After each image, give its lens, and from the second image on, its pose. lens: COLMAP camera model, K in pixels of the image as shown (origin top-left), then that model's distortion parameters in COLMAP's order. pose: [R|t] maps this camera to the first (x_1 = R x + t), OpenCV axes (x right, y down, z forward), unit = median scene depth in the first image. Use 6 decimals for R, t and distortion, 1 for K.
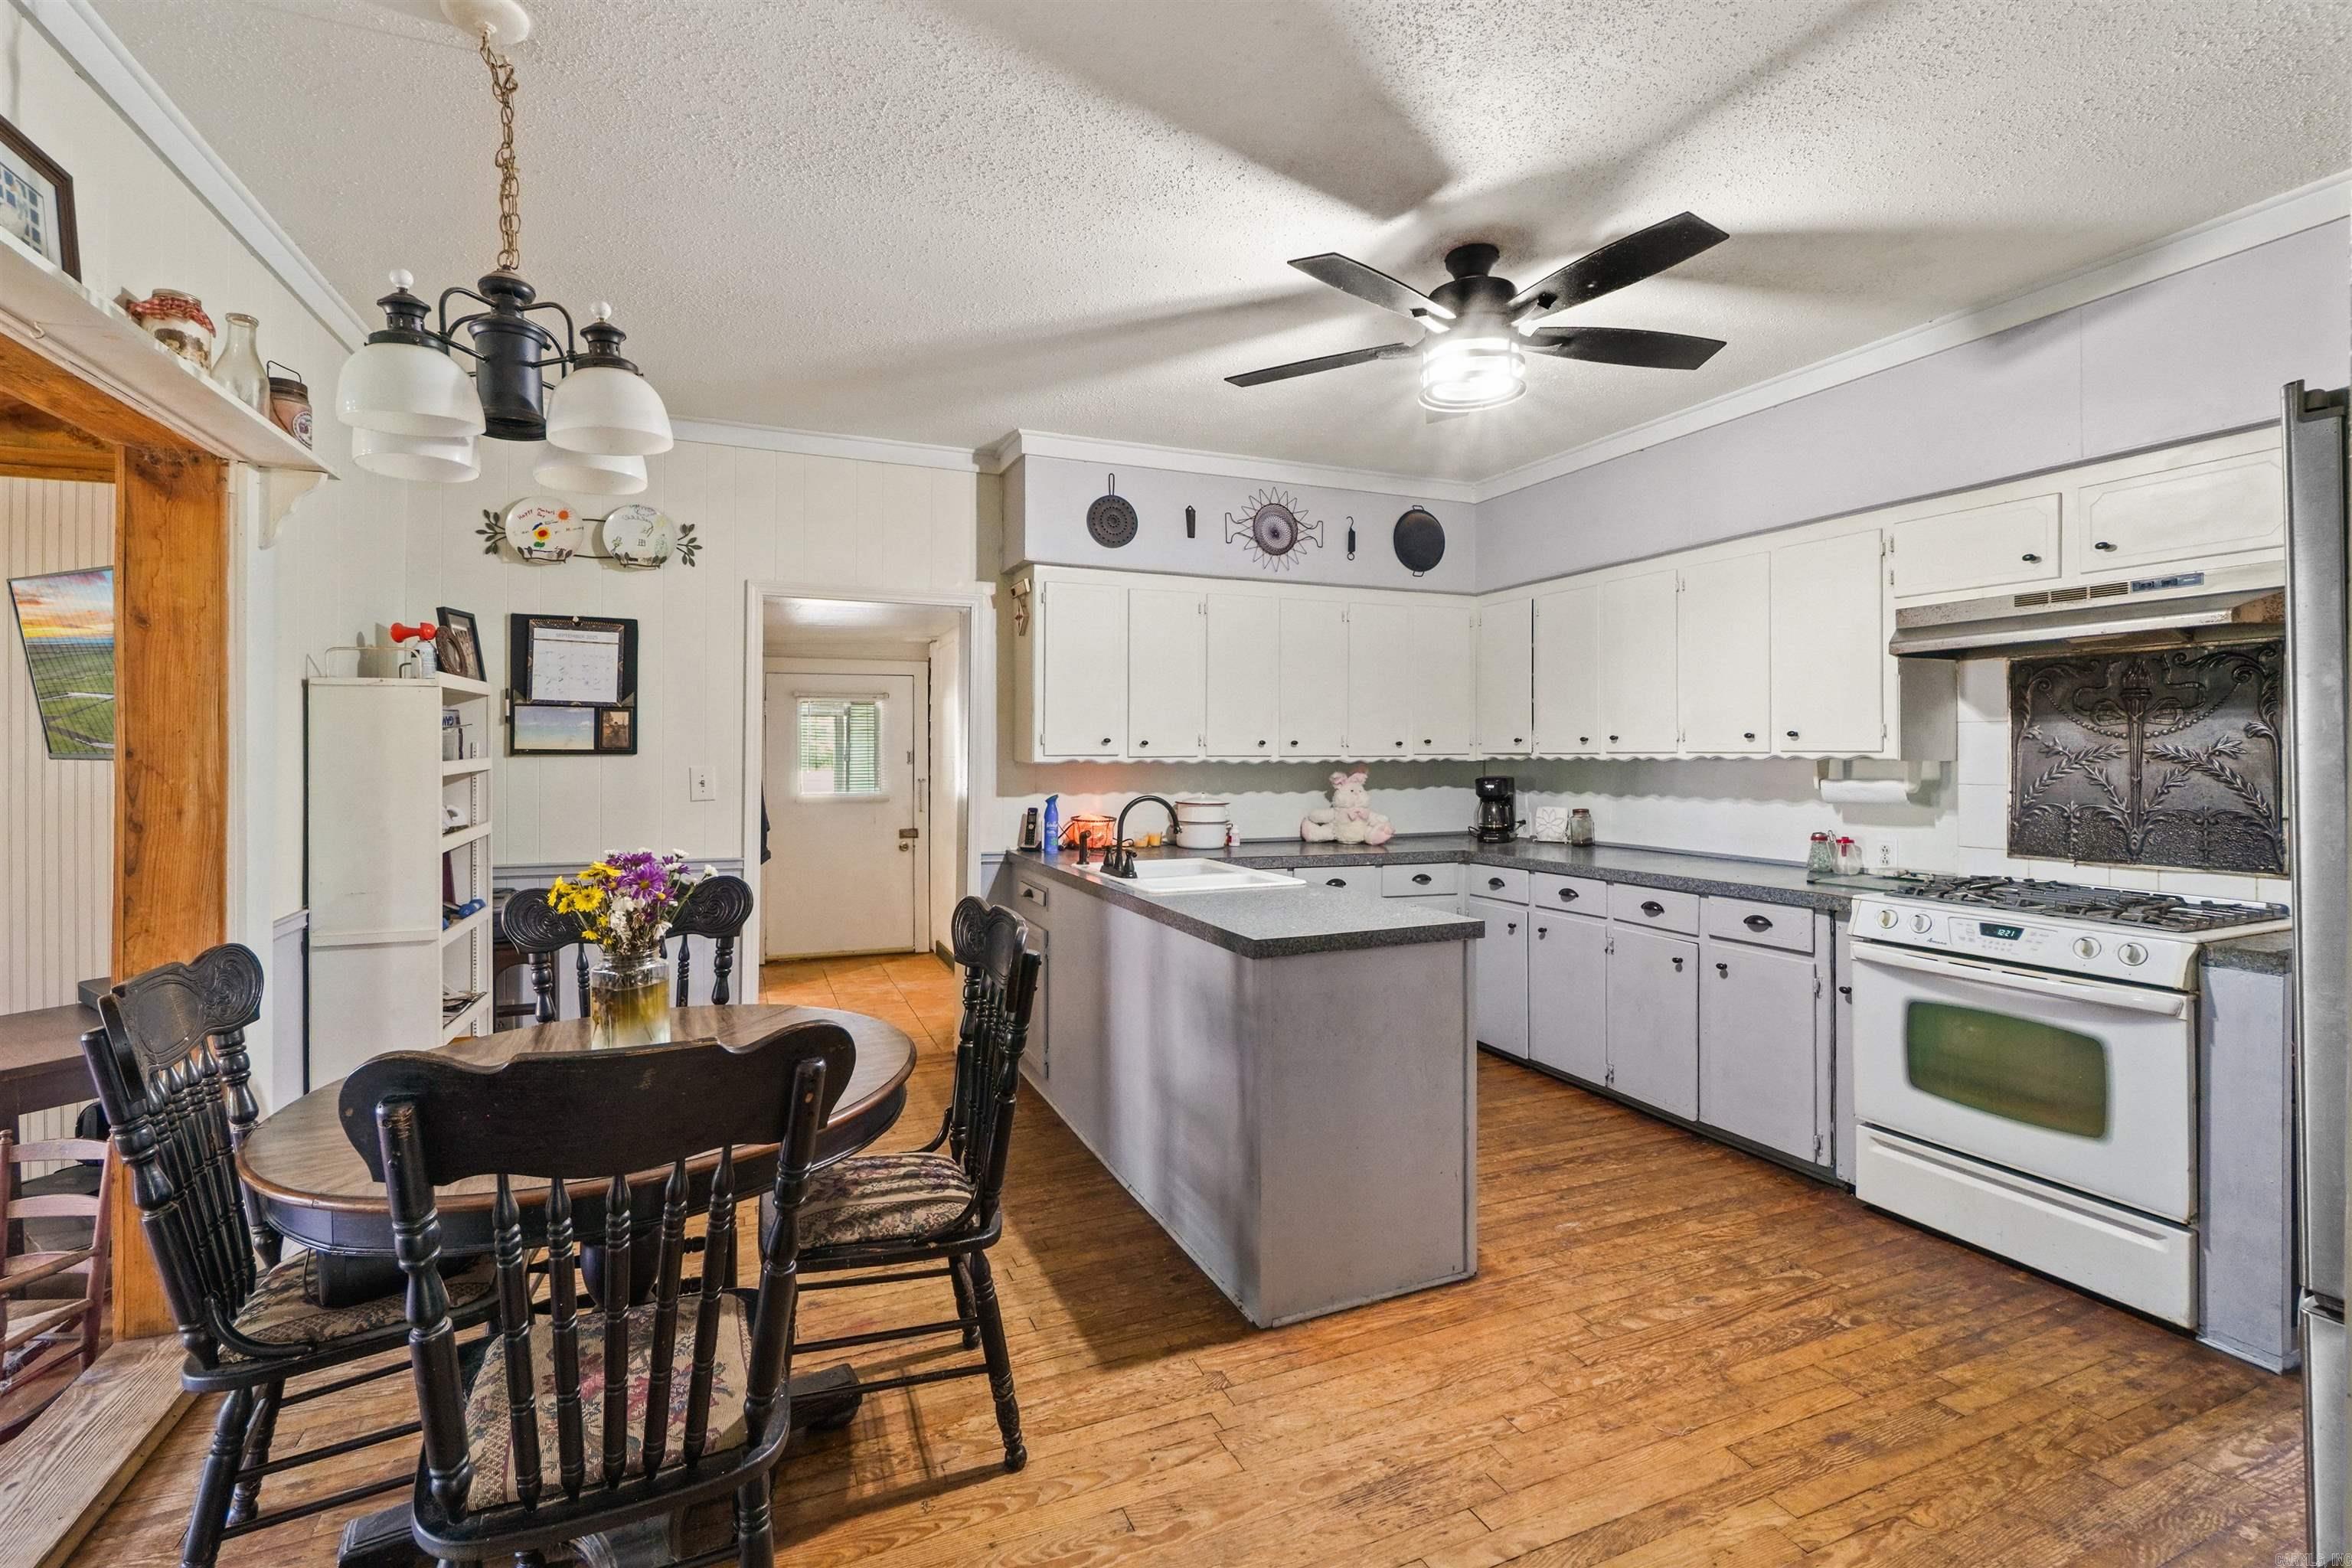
lens RADIAL K [[1050.8, 0, 1174.0], [0, 1050.8, 763.0], [0, 0, 1]] dist [-0.003889, -0.001800]
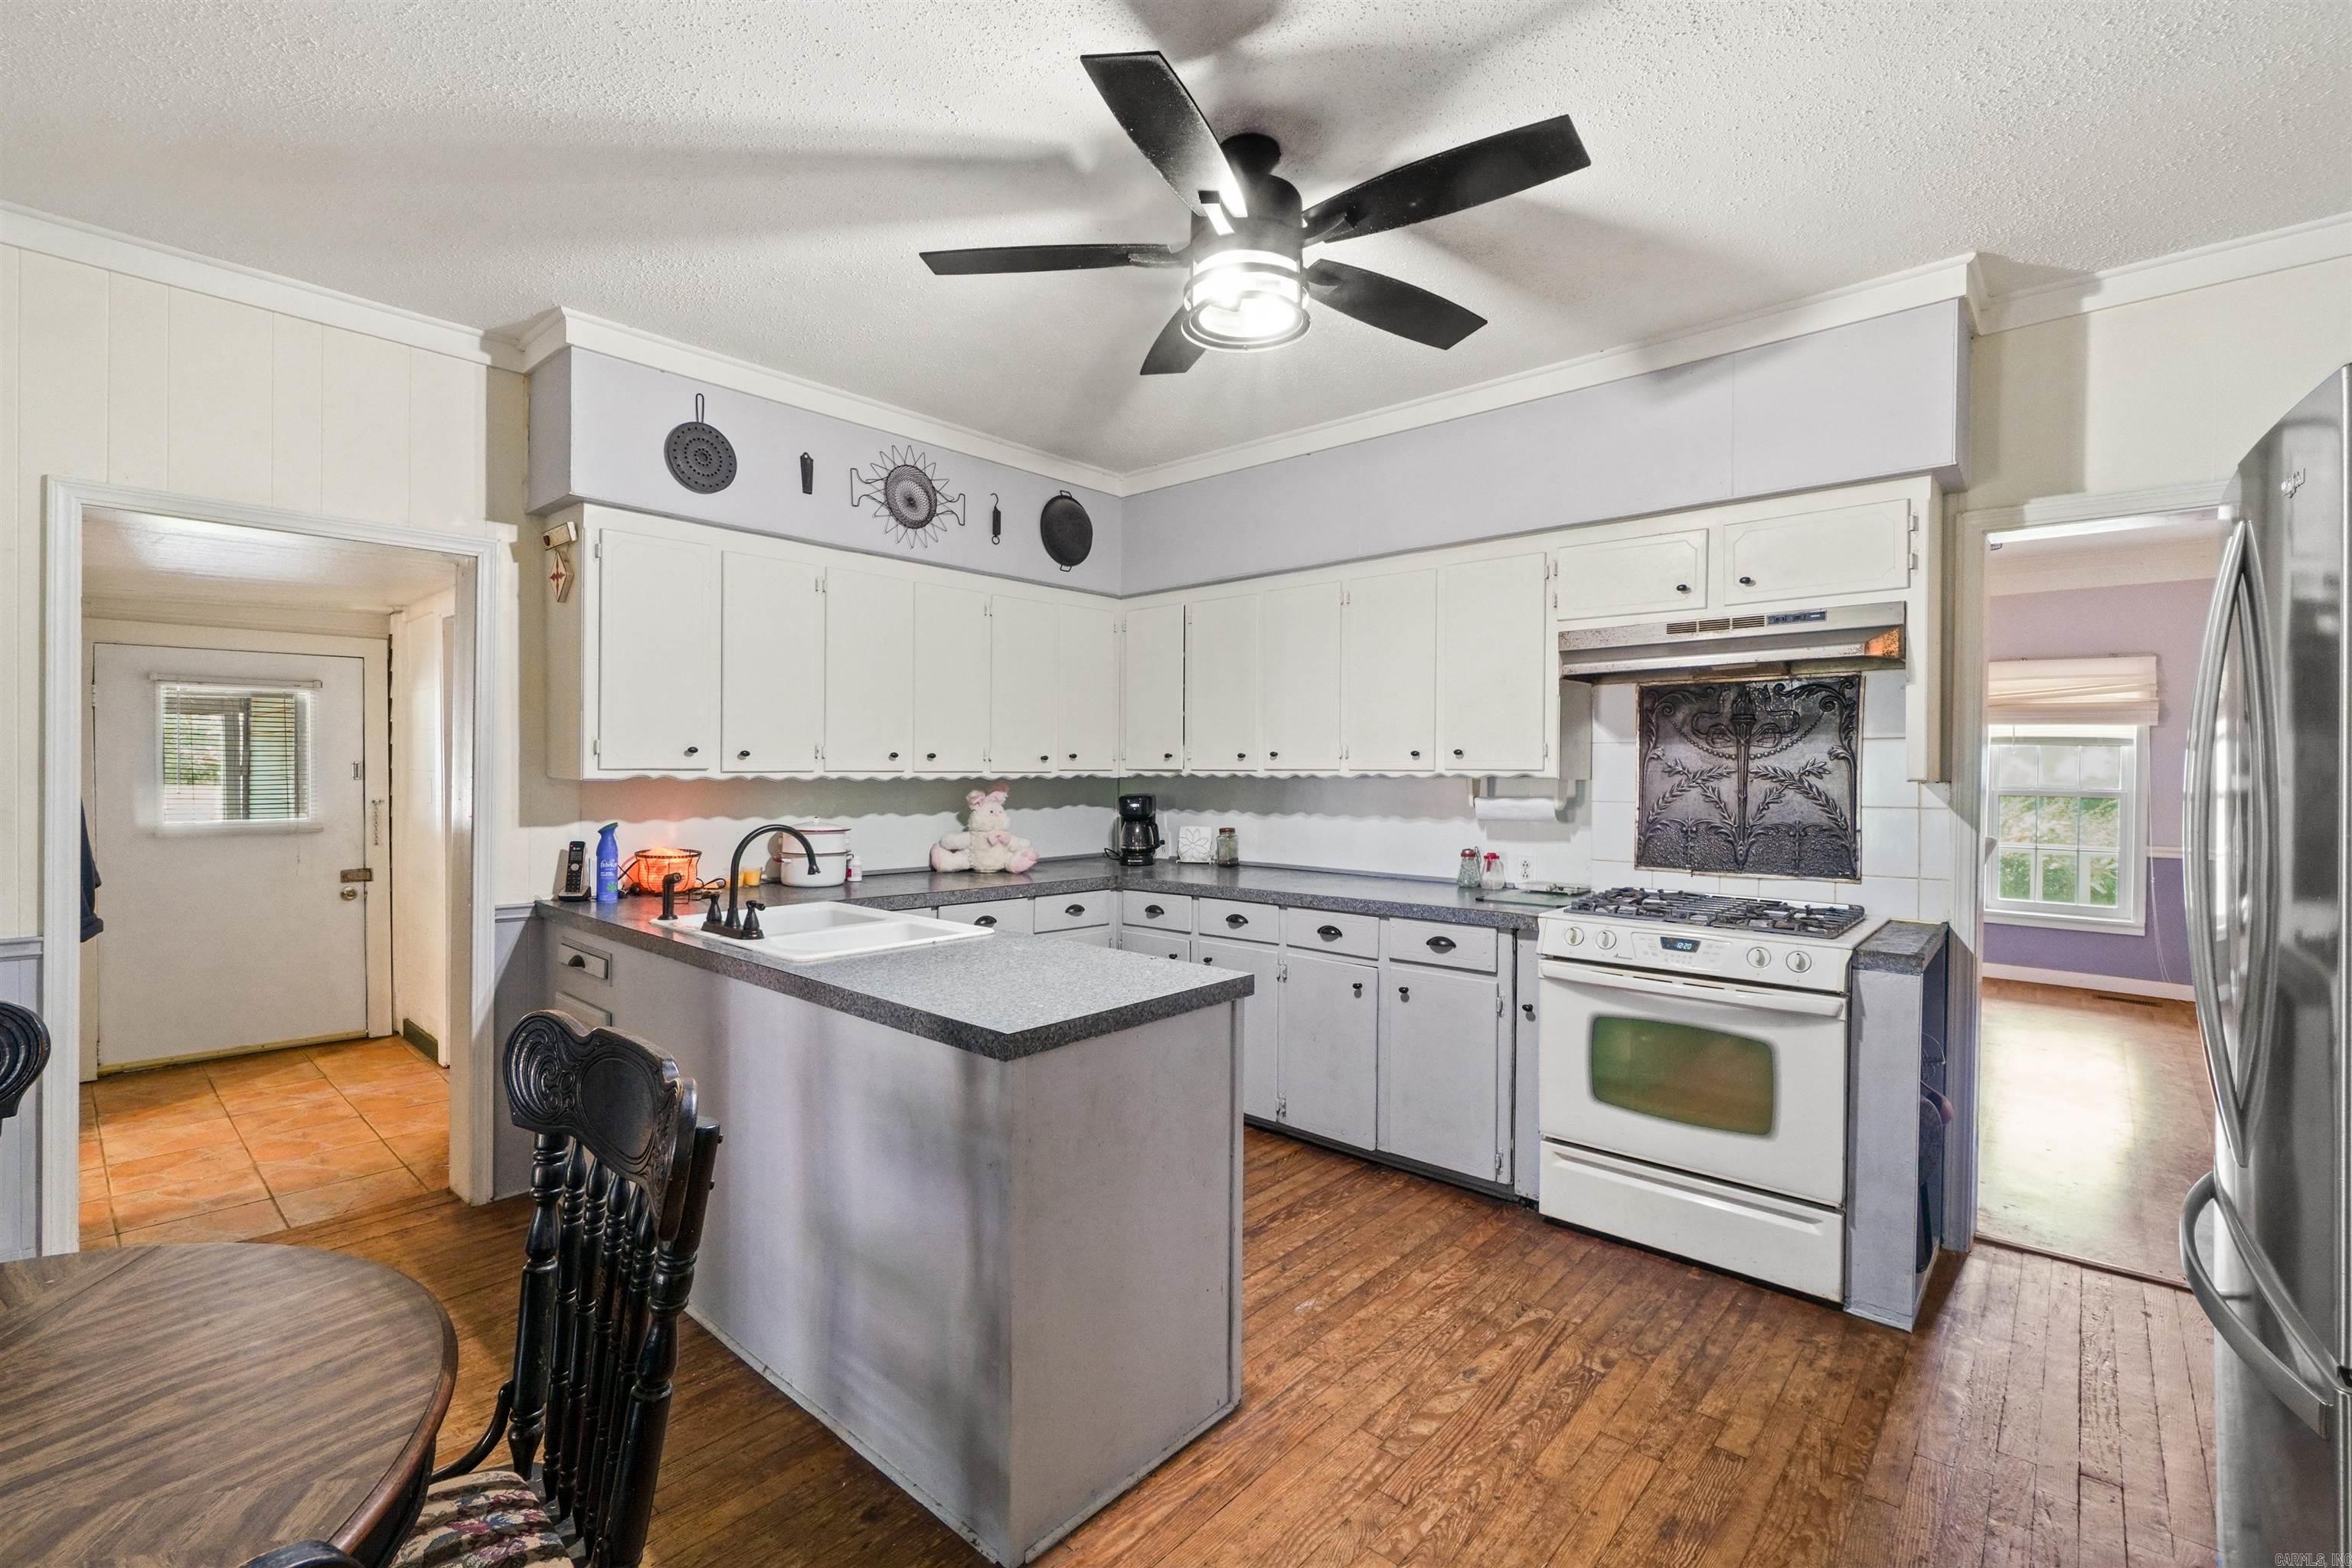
lens RADIAL K [[1050.8, 0, 1179.4], [0, 1050.8, 791.9], [0, 0, 1]] dist [-0.003889, -0.001800]
pose [[0.908823, -0.003519, 0.417167, -0.081694], [-0.001973, 0.999917, 0.012731, -0.002334], [-0.417177, -0.012394, 0.908741, 0.229377]]
